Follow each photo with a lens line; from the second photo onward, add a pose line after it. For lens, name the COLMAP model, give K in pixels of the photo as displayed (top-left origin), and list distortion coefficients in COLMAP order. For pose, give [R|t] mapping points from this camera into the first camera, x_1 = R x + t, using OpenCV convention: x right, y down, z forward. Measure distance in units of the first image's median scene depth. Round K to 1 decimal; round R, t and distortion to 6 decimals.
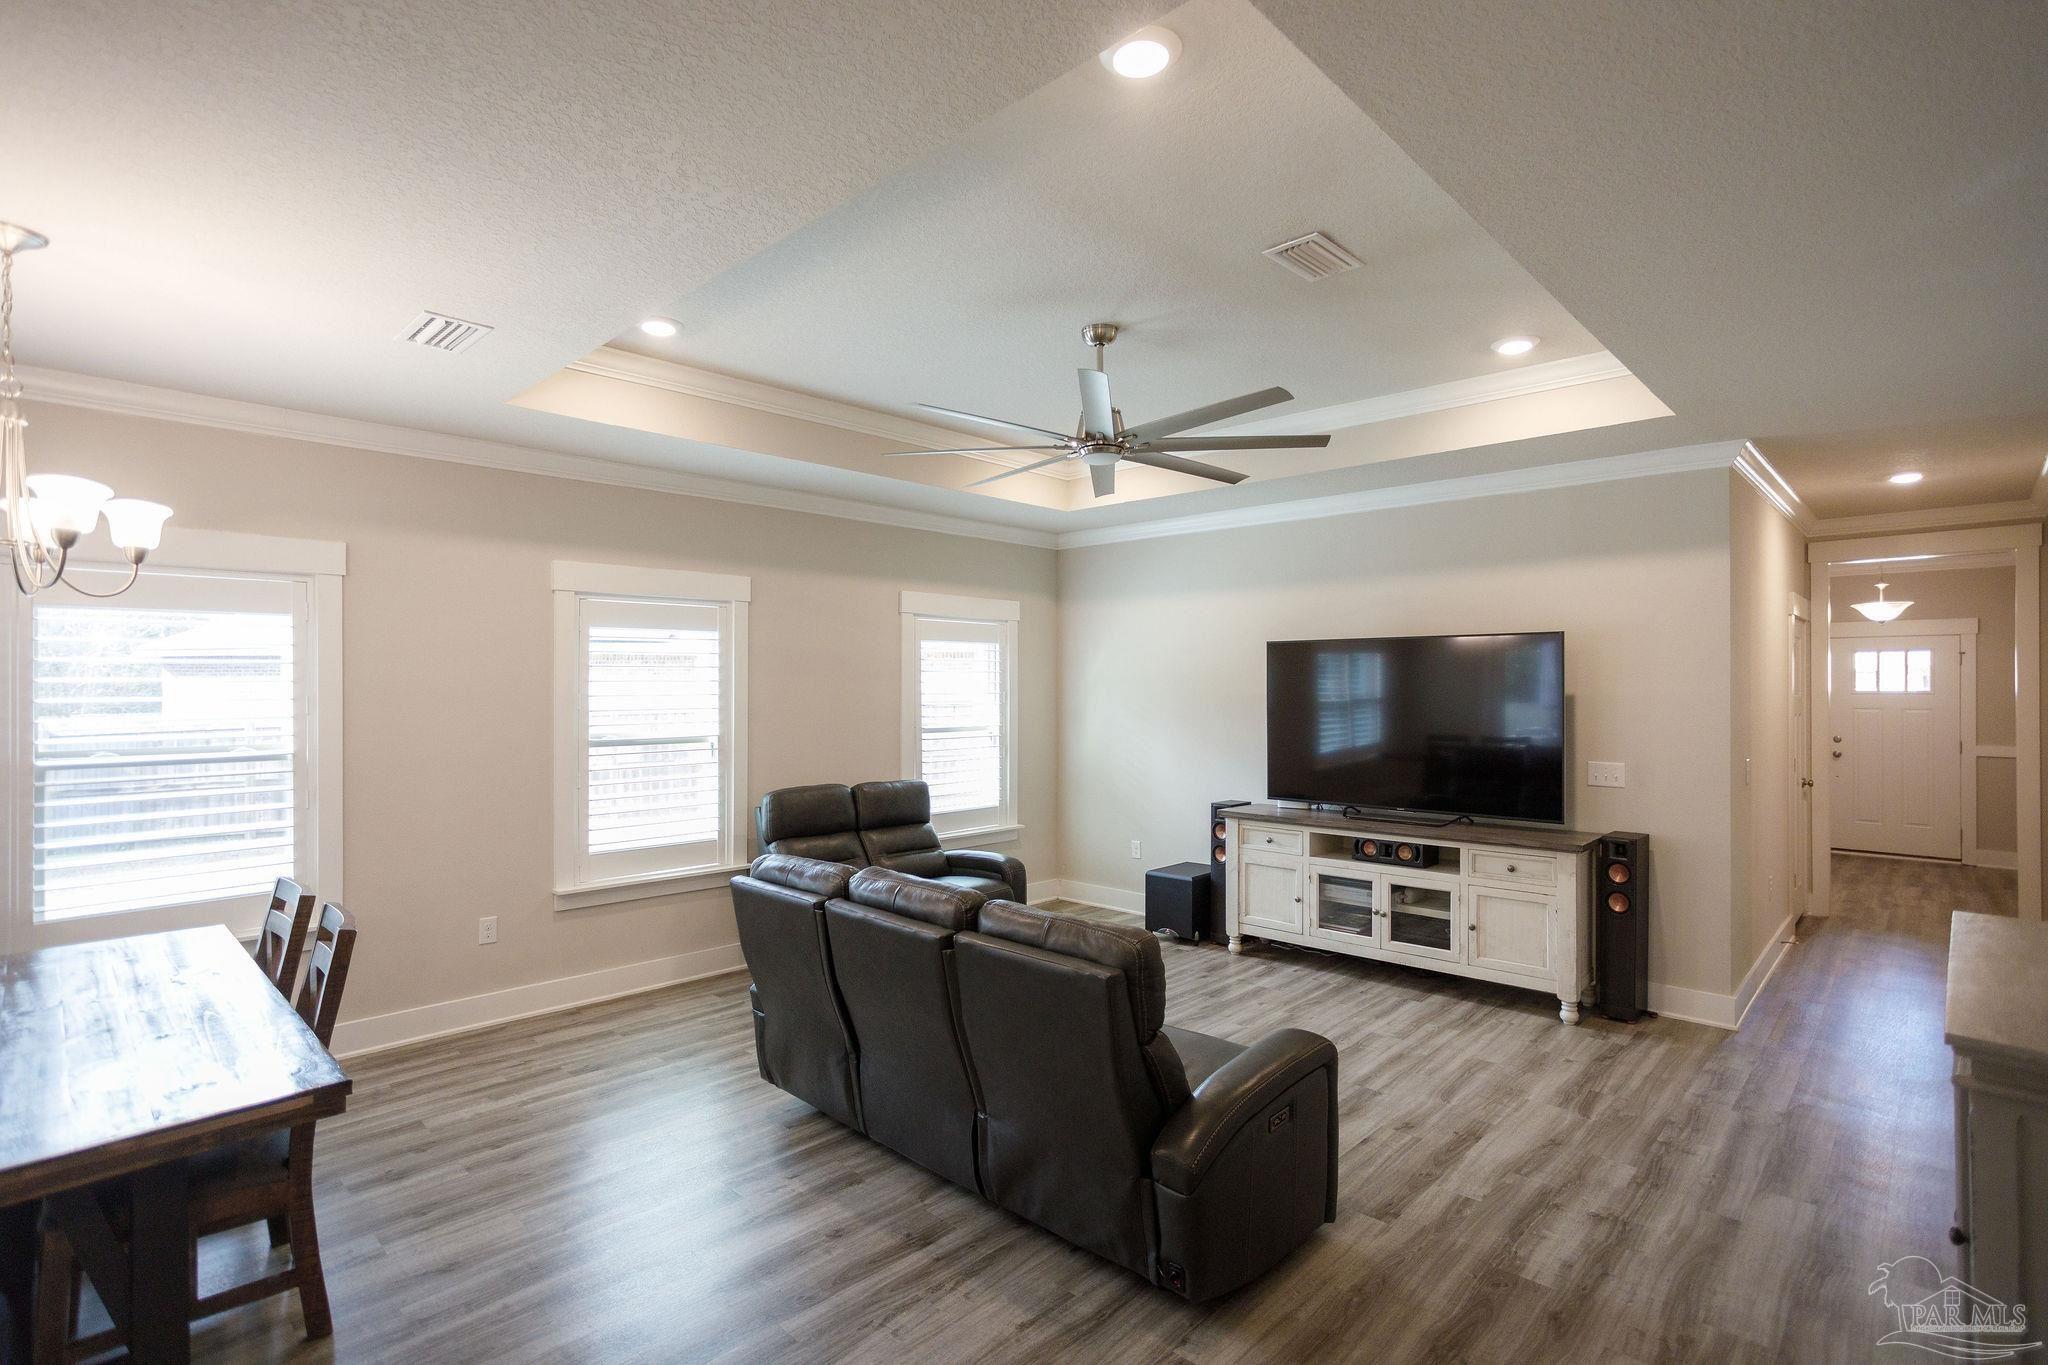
lens RADIAL K [[983.1, 0, 1045.8], [0, 983.1, 688.3], [0, 0, 1]] dist [-0.024598, 0.023586]
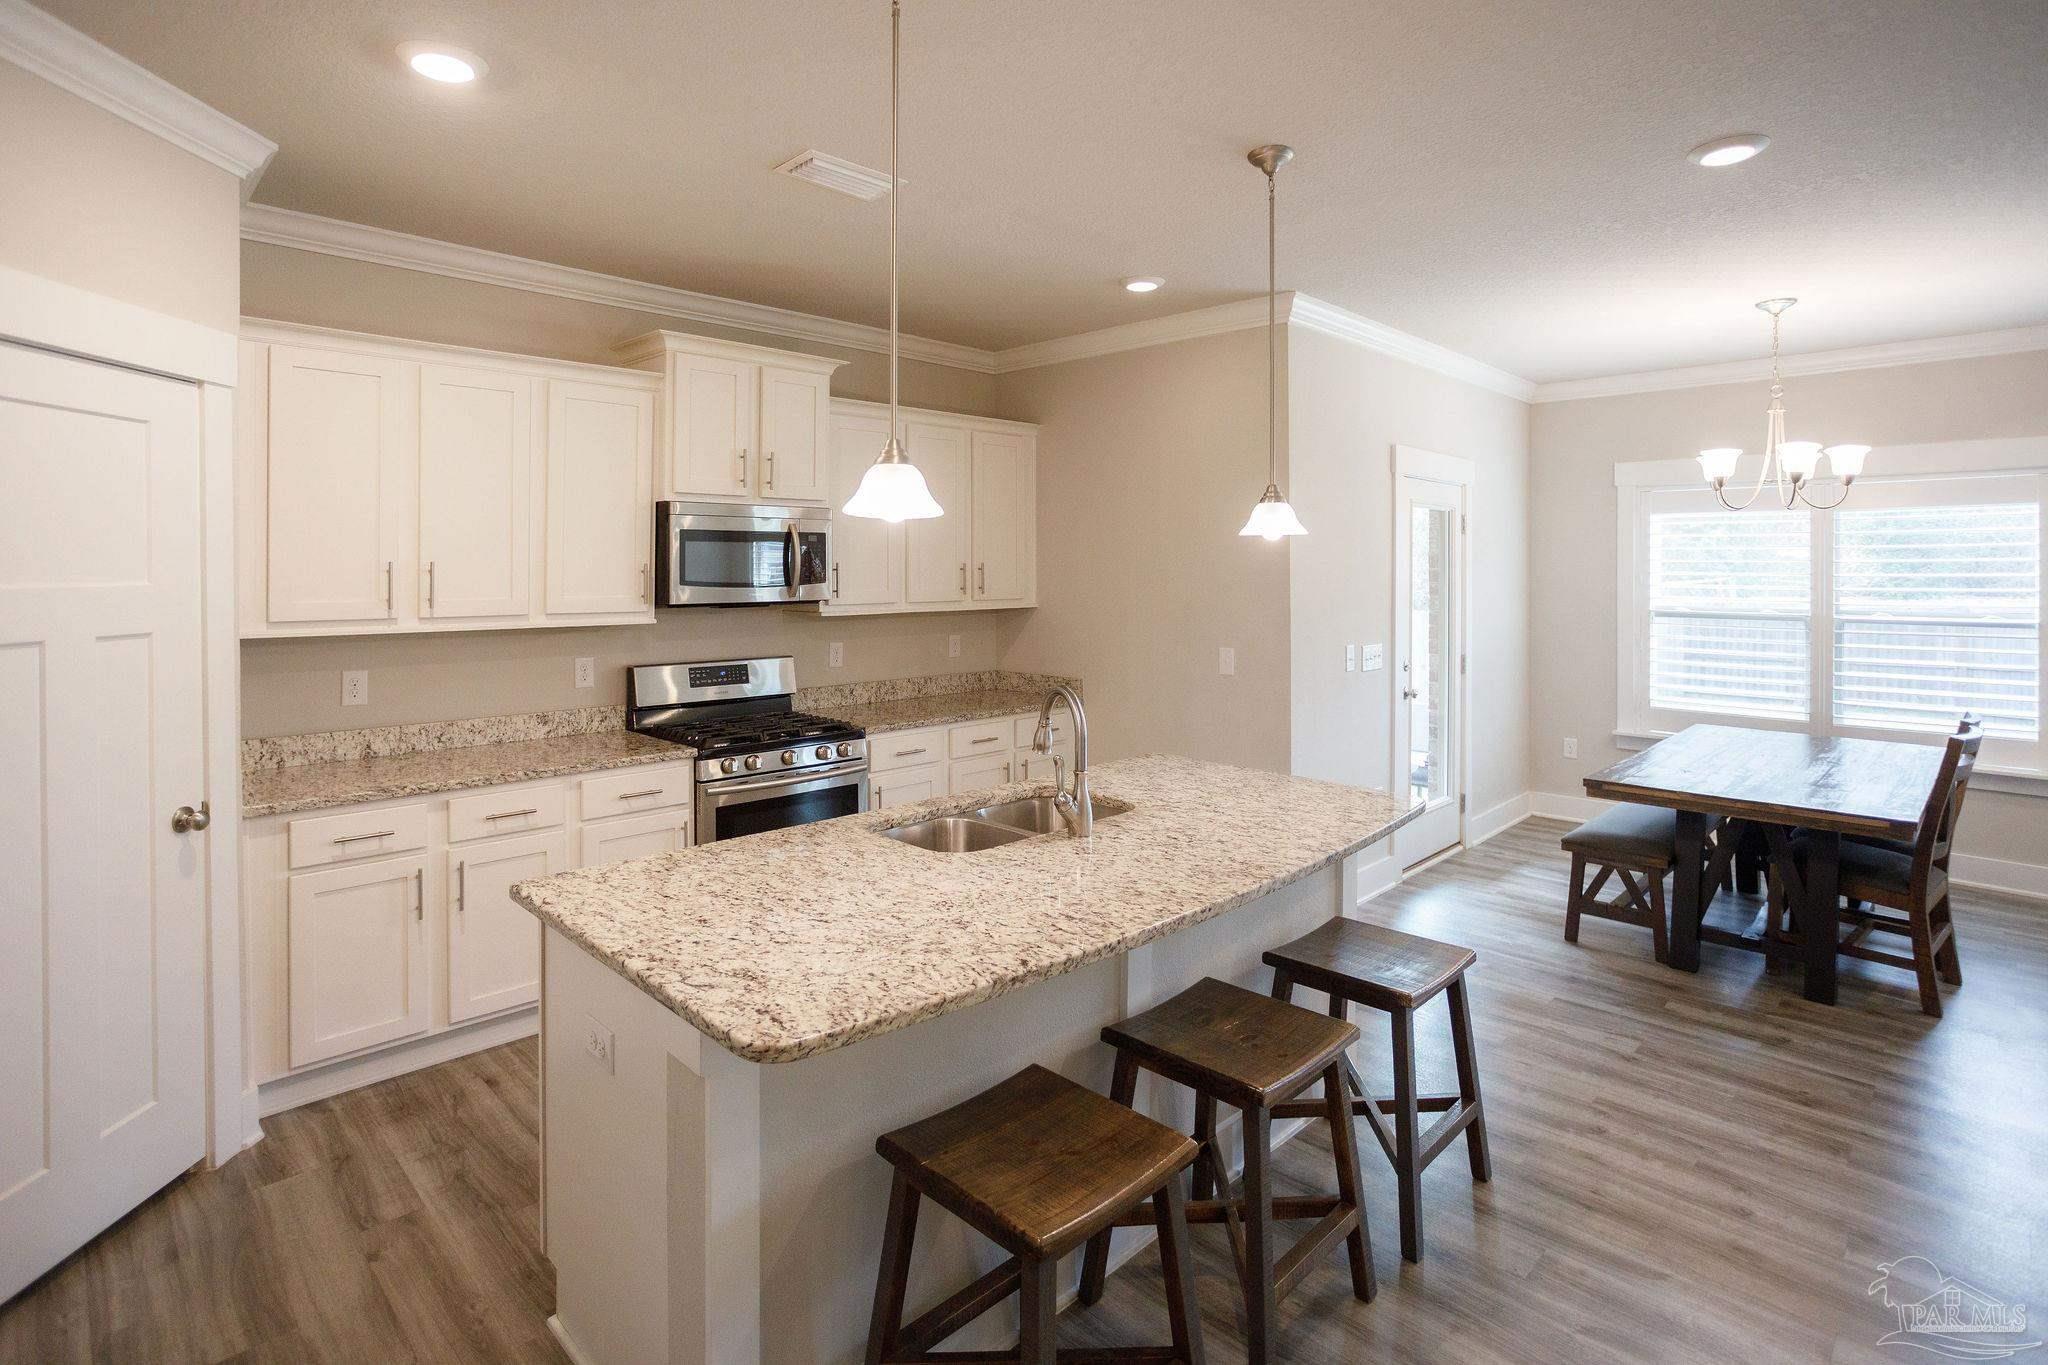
lens RADIAL K [[1019.6, 0, 1006.7], [0, 1019.6, 571.5], [0, 0, 1]] dist [-0.031587, 0.000651]
pose [[-0.040029, 0.004453, -0.999189, 0.515311], [-0.002352, 0.999987, 0.004551, 0.005481], [0.999196, 0.002532, -0.040018, -0.202440]]
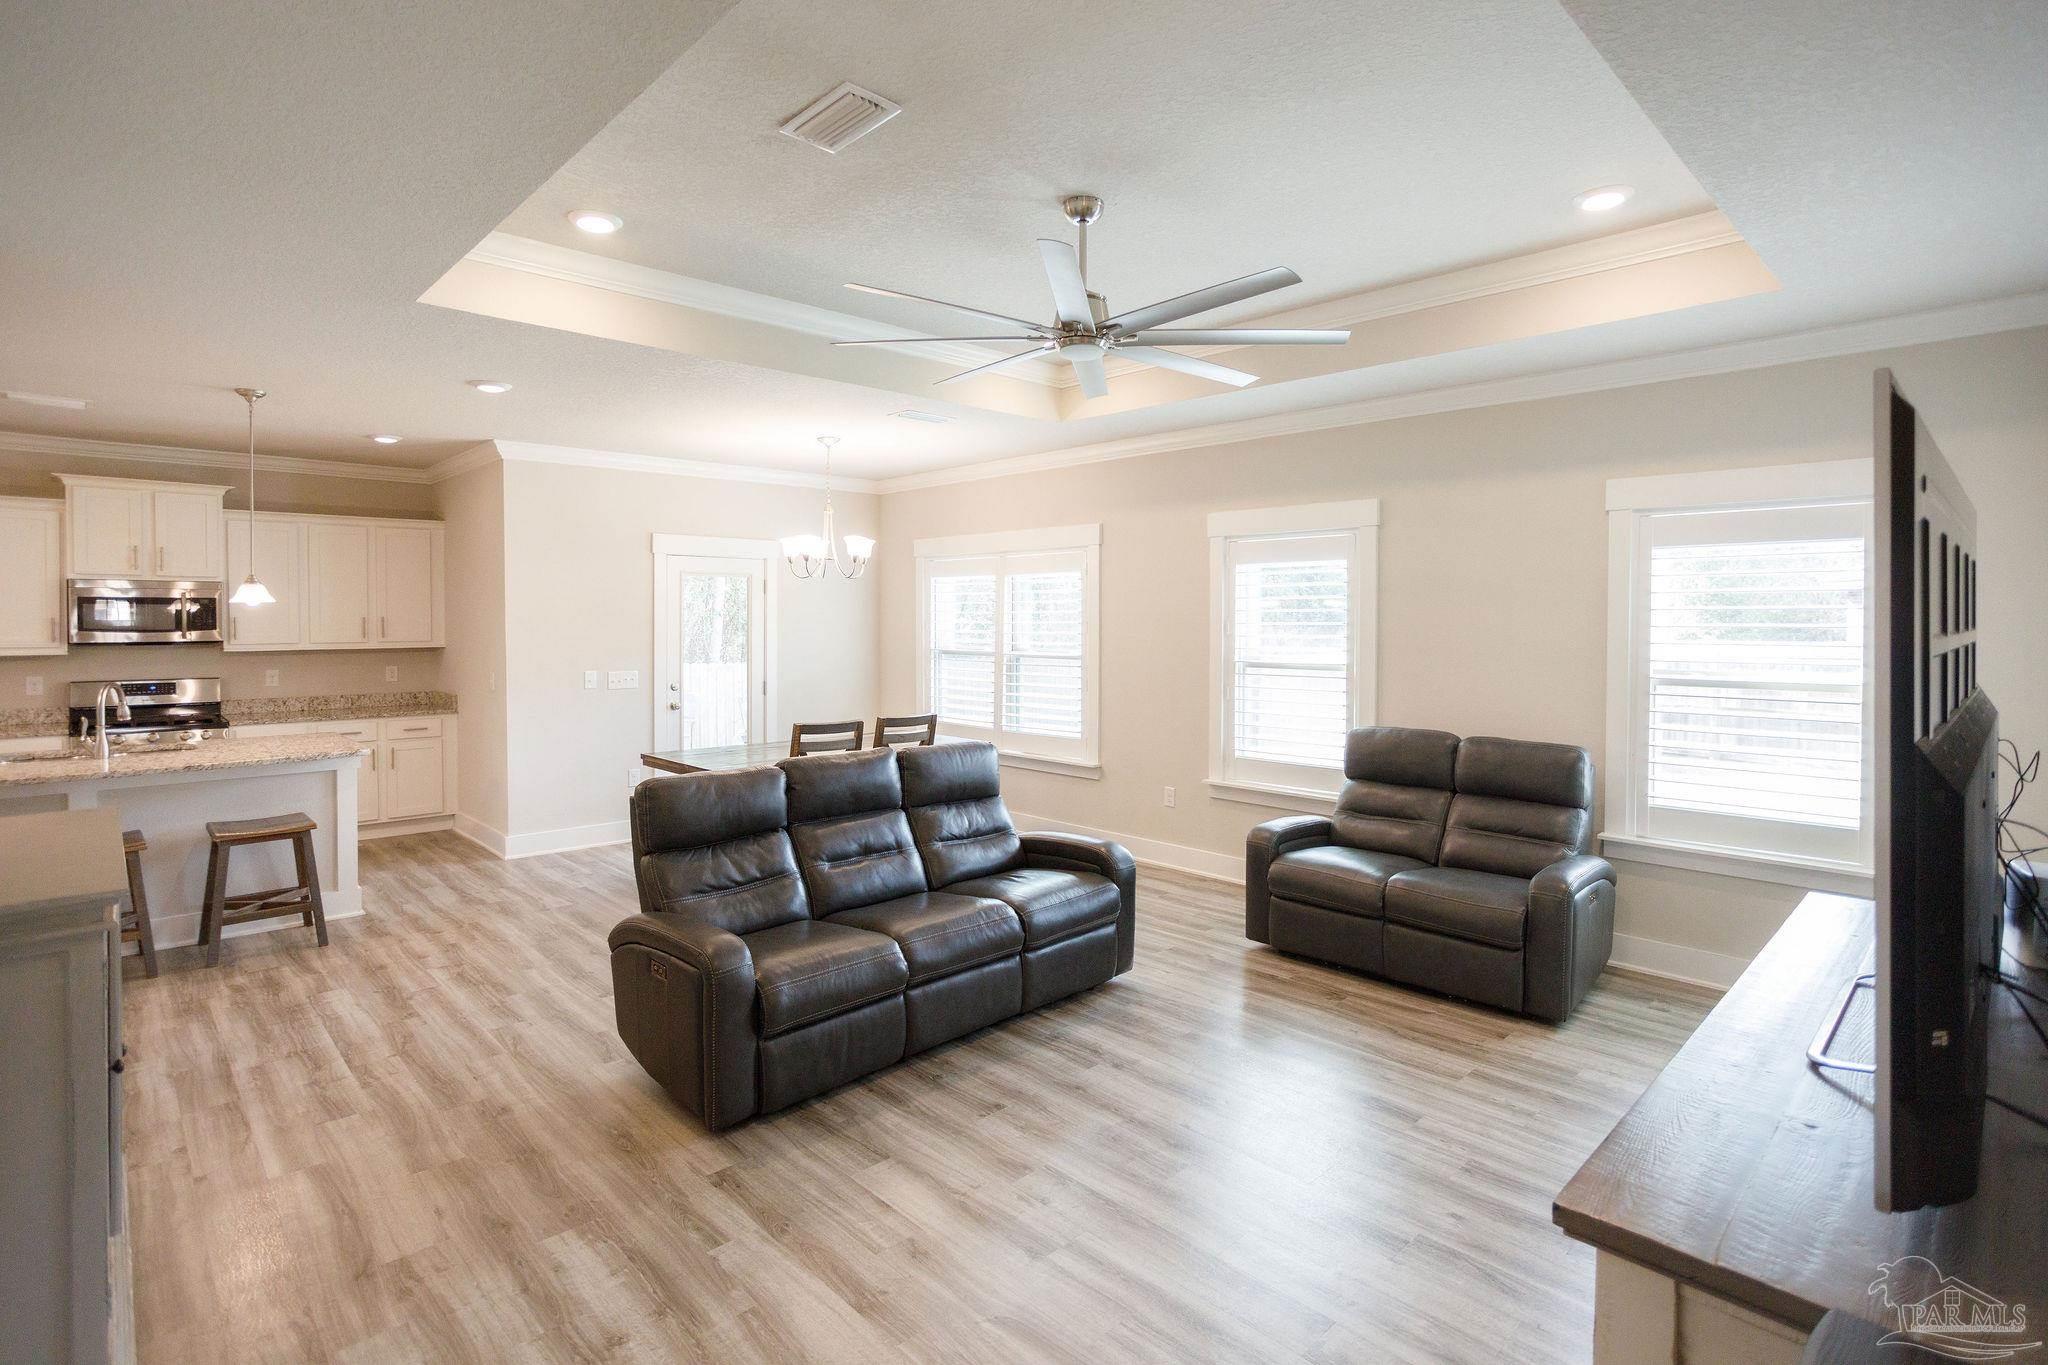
lens RADIAL K [[1006.6, 0, 1010.3], [0, 1006.6, 636.0], [0, 0, 1]] dist [-0.000441, 0.001327]
pose [[-0.068815, 0.017745, -0.997472, 1.062859], [-0.000817, 0.999840, 0.017844, 0.002214], [0.997629, 0.002043, -0.068790, 1.112518]]
